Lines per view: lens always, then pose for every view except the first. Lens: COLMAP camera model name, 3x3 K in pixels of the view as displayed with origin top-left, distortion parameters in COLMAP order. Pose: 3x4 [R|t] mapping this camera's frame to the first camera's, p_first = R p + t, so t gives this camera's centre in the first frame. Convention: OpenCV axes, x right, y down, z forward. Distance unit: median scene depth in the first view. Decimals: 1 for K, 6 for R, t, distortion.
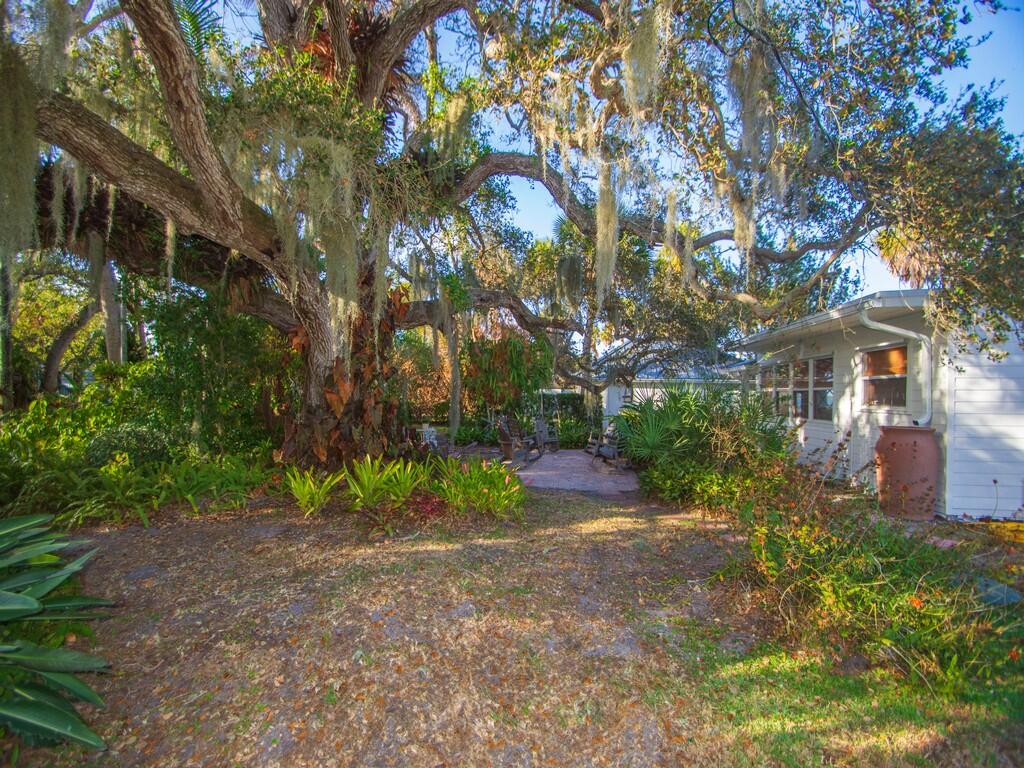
lens RADIAL K [[460.2, 0, 506.9], [0, 460.2, 391.2], [0, 0, 1]] dist [-0.002014, -0.001137]
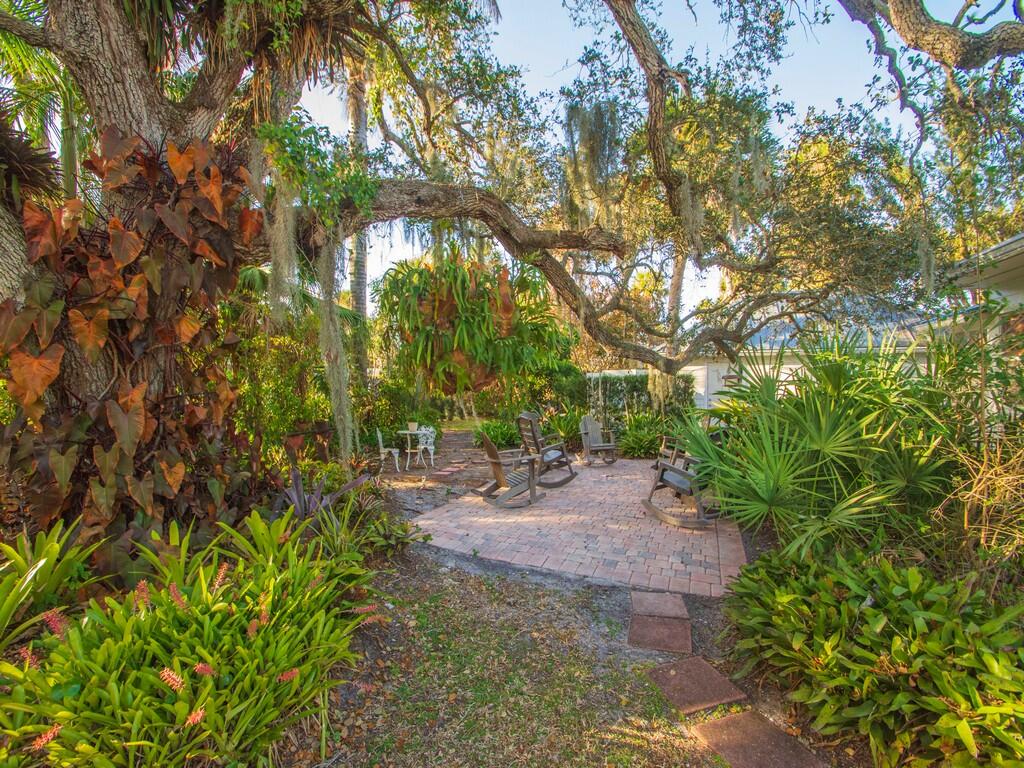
lens RADIAL K [[460.2, 0, 506.9], [0, 460.2, 391.2], [0, 0, 1]] dist [-0.002014, -0.001137]
pose [[0.972871, -0.017800, -0.230661, 0.145478], [0.024371, 0.999373, 0.025668, 0.010697], [0.230059, -0.030594, 0.972696, 0.437665]]
